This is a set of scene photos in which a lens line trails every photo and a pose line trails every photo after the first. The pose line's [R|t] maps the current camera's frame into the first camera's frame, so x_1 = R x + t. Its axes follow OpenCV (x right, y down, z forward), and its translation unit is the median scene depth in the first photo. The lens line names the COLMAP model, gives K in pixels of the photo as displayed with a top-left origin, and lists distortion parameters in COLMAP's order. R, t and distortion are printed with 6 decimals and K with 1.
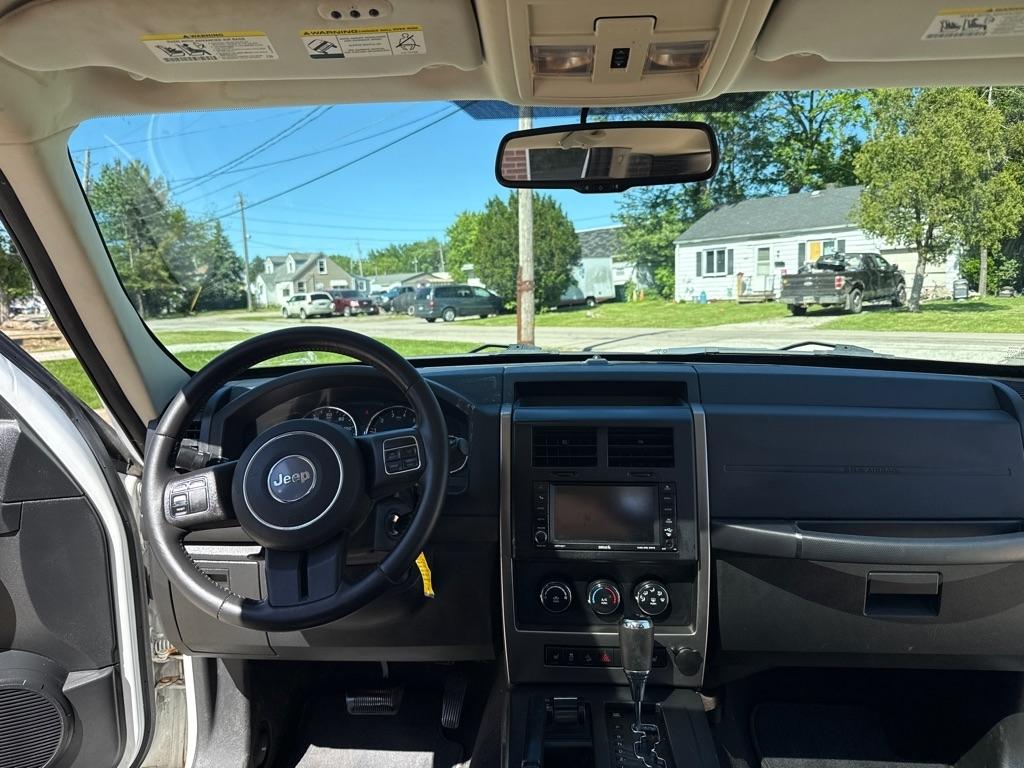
lens RADIAL K [[730.9, 0, 517.9], [0, 730.9, 378.5], [0, 0, 1]] dist [0.035764, -0.051435]
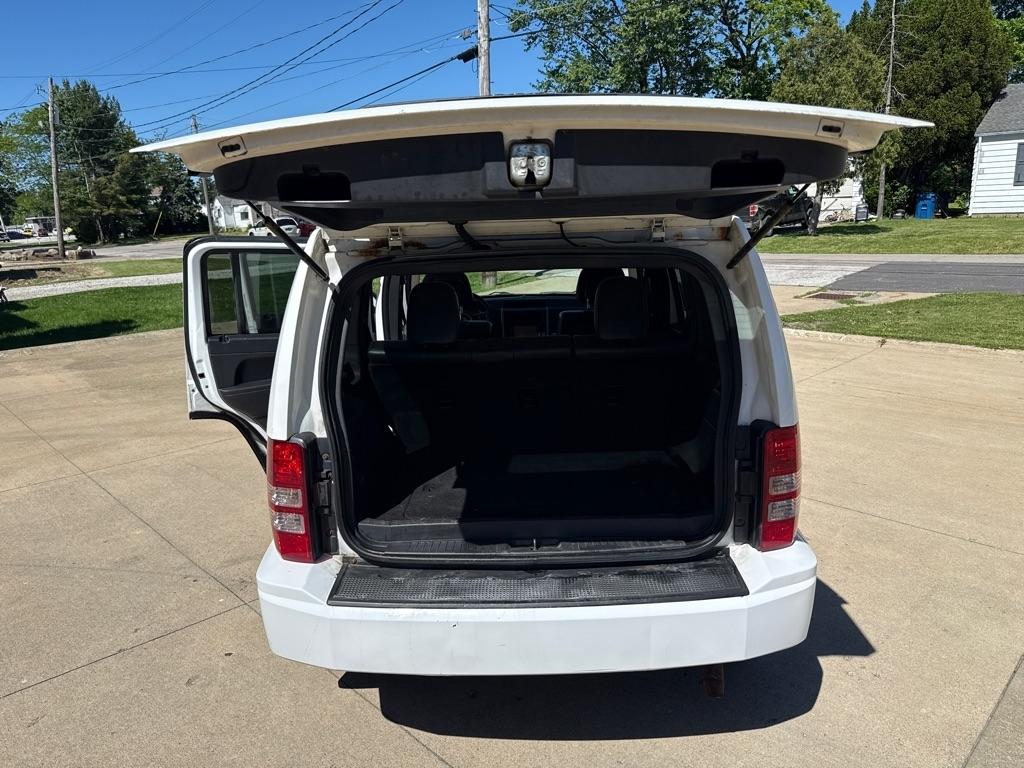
lens RADIAL K [[730.9, 0, 507.1], [0, 730.9, 389.4], [0, 0, 1]] dist [0.035764, -0.051435]
pose [[0.998843, -0.024111, 0.041617, -0.005549], [0.018696, 0.991866, 0.125909, -0.000833], [-0.044315, -0.124985, 0.991168, -0.097719]]
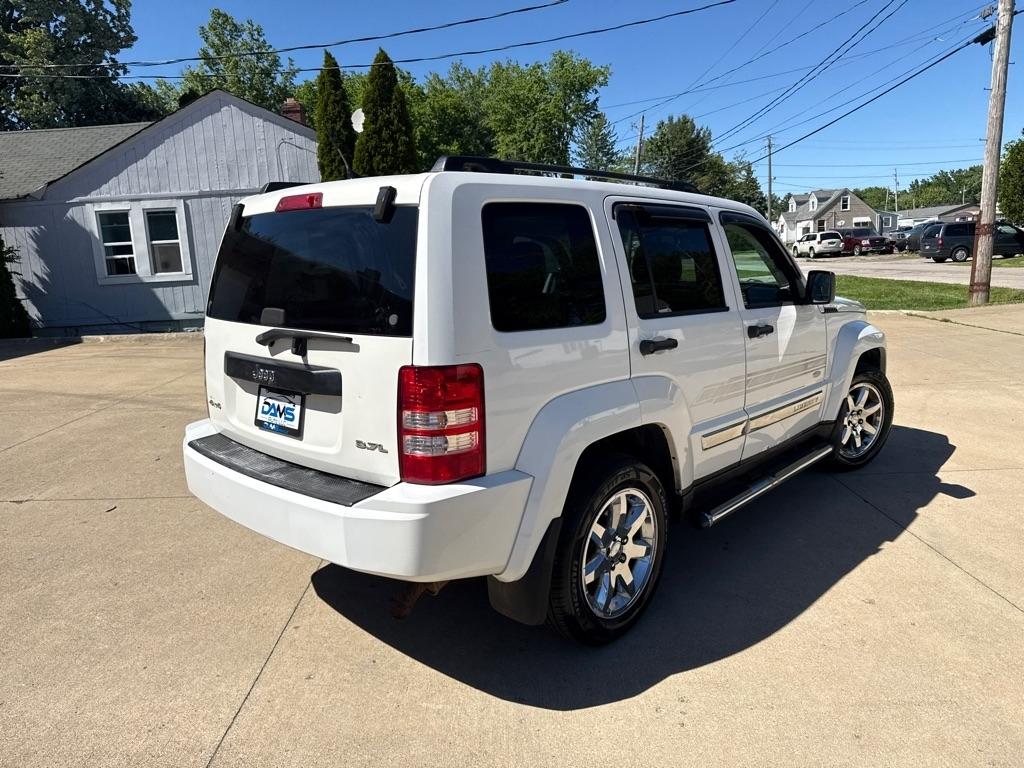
lens RADIAL K [[726.5, 0, 520.6], [0, 726.5, 377.2], [0, 0, 1]] dist [0.004809, -0.007903]
pose [[0.772306, 0.106551, -0.626251, 0.063259], [-0.053485, 0.993239, 0.103031, 0.004001], [0.632995, -0.046076, 0.772783, -0.082883]]
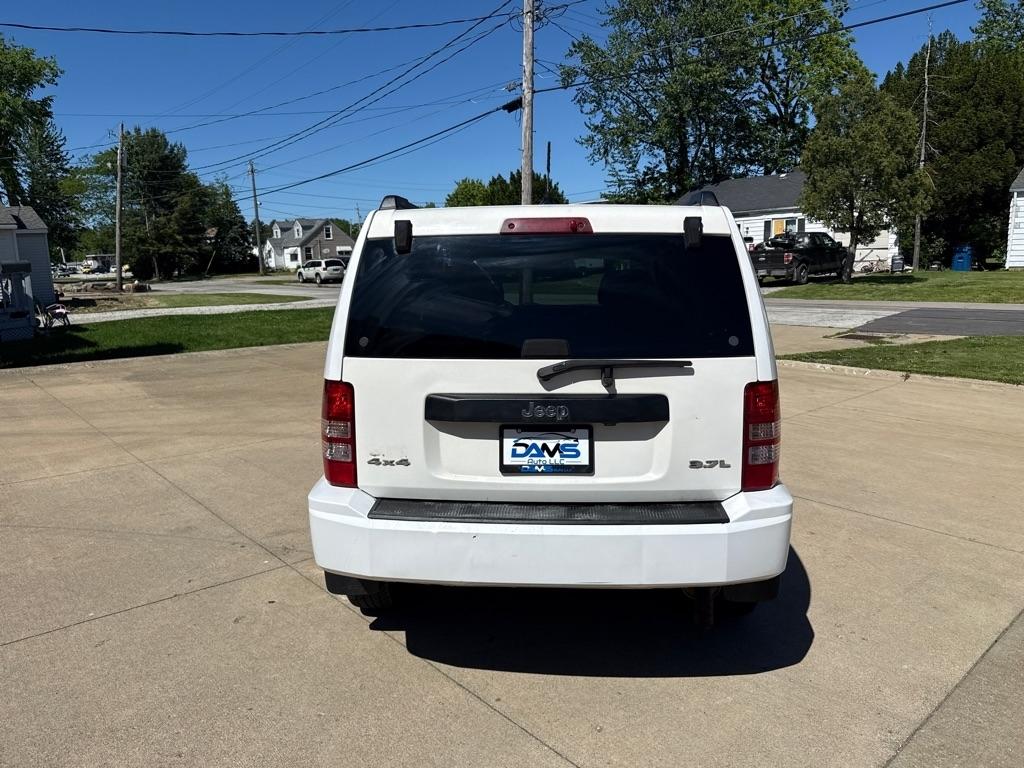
lens RADIAL K [[730.9, 0, 513.7], [0, 730.9, 375.6], [0, 0, 1]] dist [0.035764, -0.051435]
pose [[0.999959, 0.008911, 0.001700, -0.004396], [-0.008977, 0.998997, 0.043879, 0.006476], [-0.001308, -0.043893, 0.999035, -0.108697]]
